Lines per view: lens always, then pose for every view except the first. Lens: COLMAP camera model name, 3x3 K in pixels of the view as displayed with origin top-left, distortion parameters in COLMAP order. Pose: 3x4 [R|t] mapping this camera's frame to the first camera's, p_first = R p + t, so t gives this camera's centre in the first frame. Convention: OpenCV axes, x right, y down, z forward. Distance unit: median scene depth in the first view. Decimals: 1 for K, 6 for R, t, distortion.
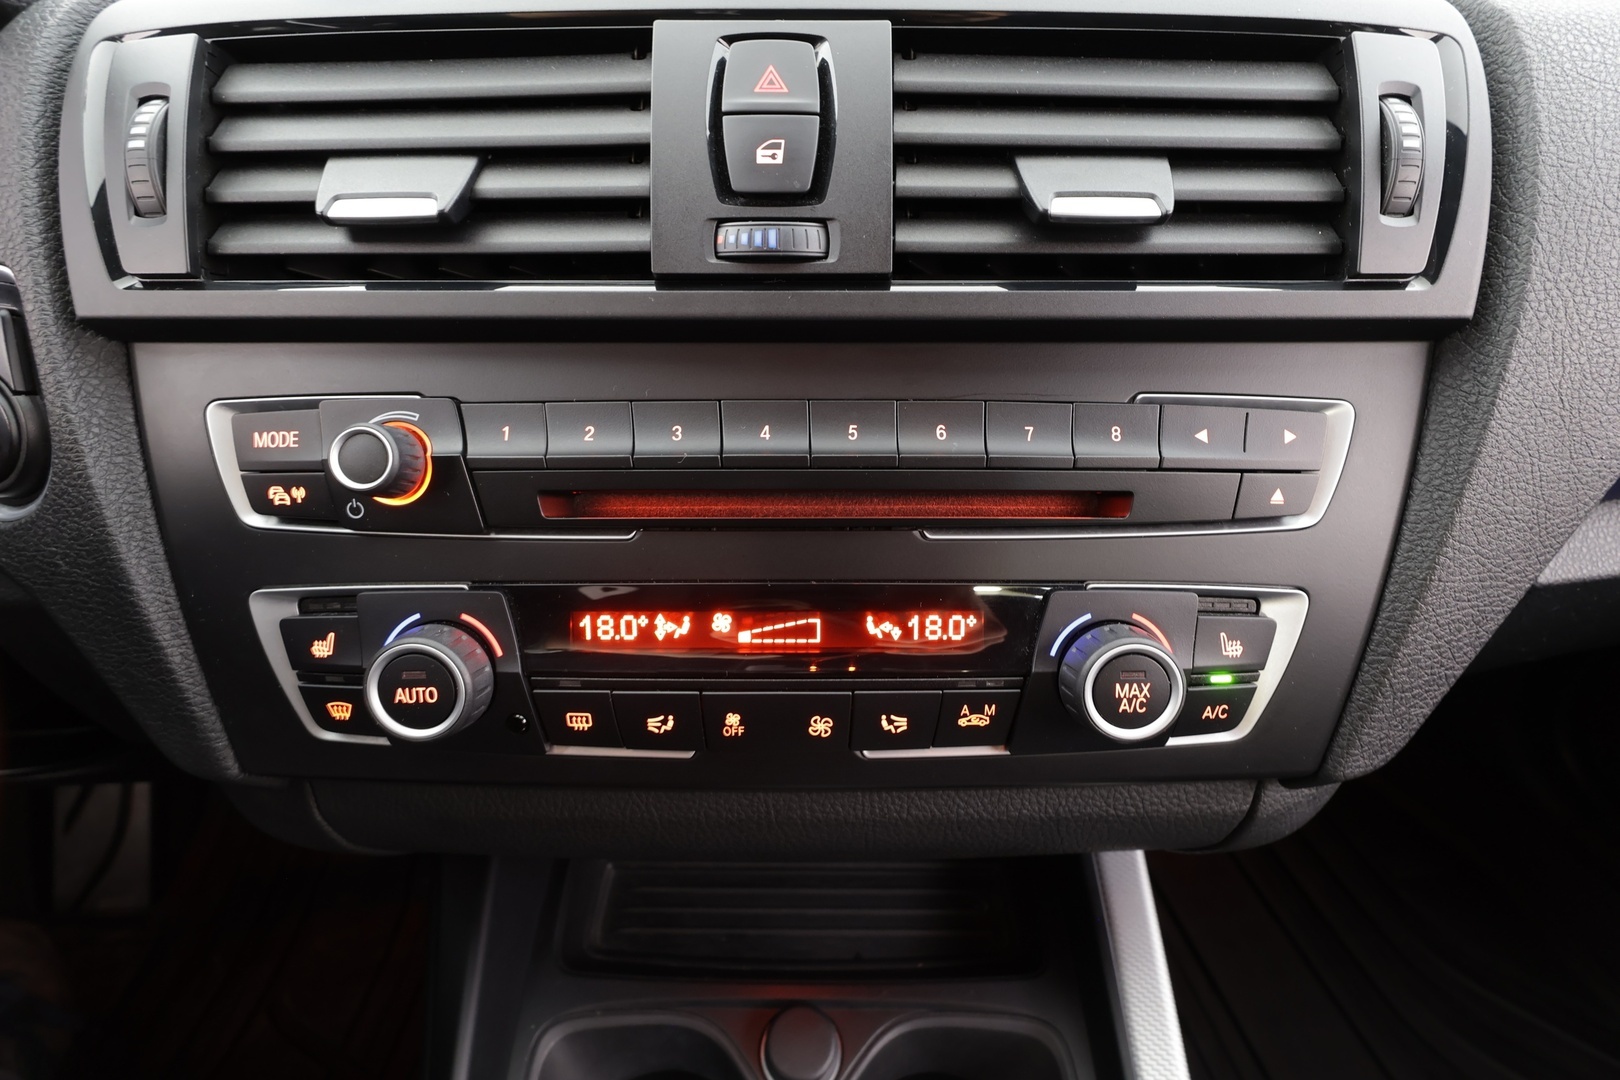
lens RADIAL K [[757.7, 0, 812.9], [0, 757.7, 548.2], [0, 0, 1]] dist [-0.004310, 0.001920]
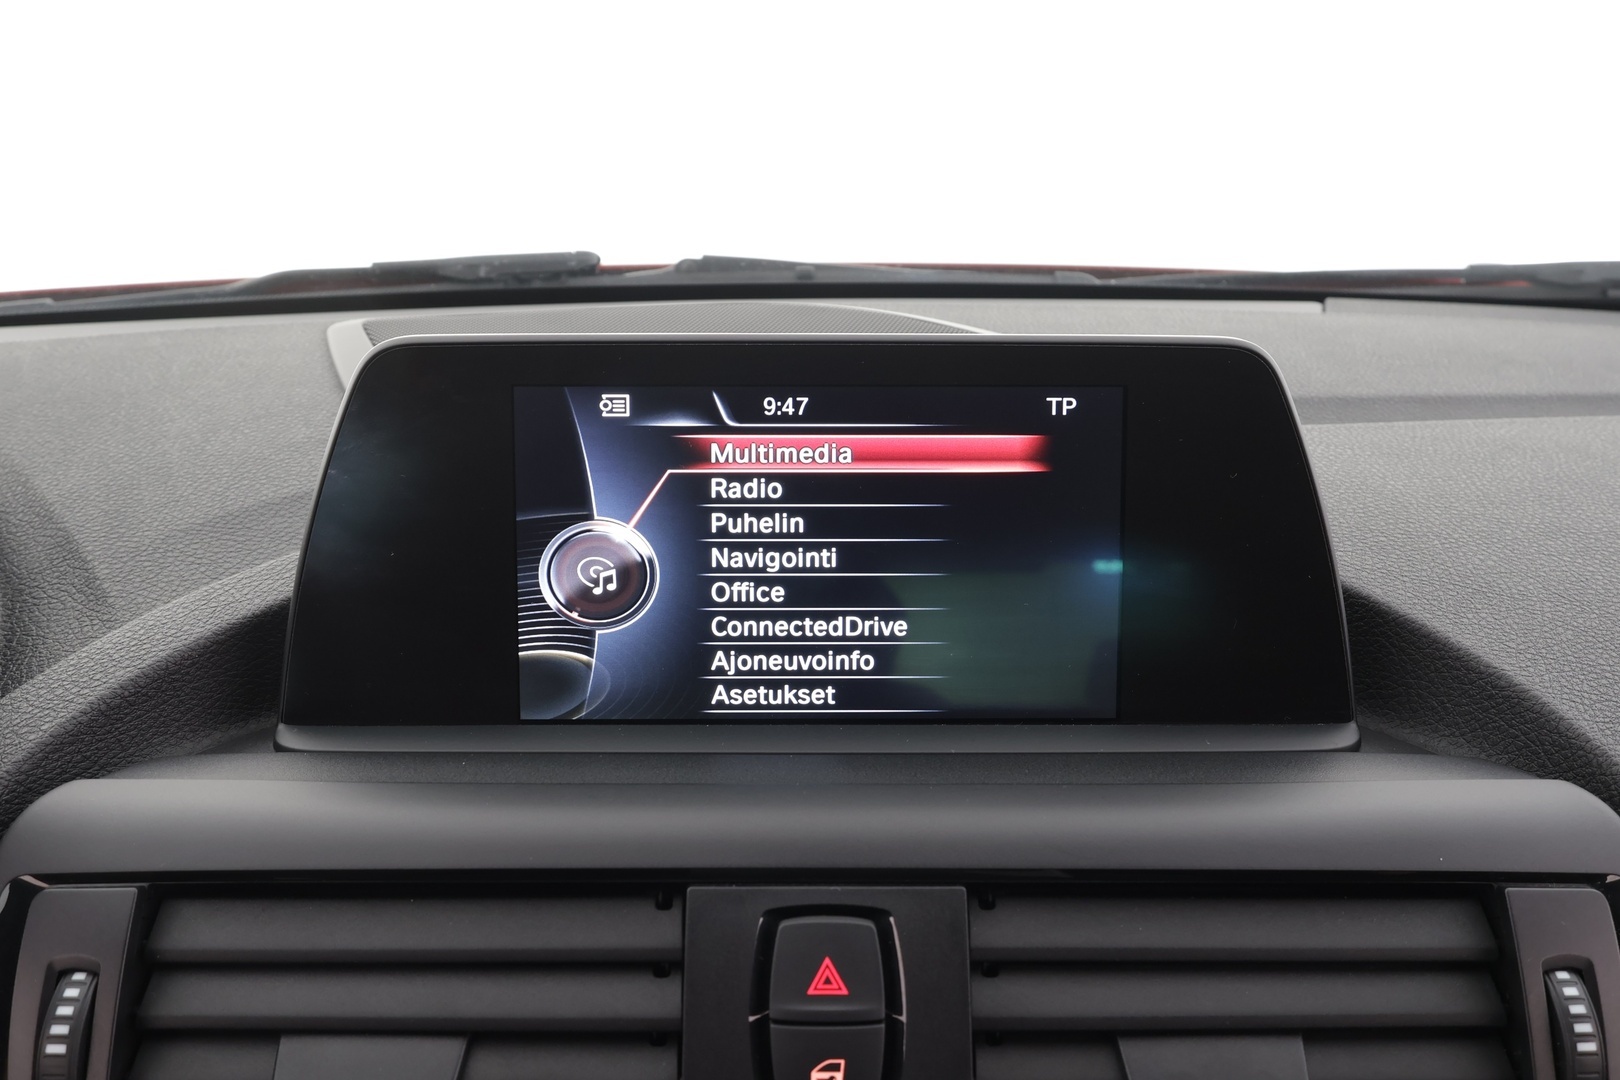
lens RADIAL K [[1276.1, 0, 814.6], [0, 1276.1, 534.1], [0, 0, 1]] dist [0.005413, 0.008293]
pose [[0.999800, 0.004195, 0.019540, -0.093962], [-0.000256, 0.980325, -0.197392, -0.775204], [-0.019983, 0.197347, 0.980130, -0.475594]]
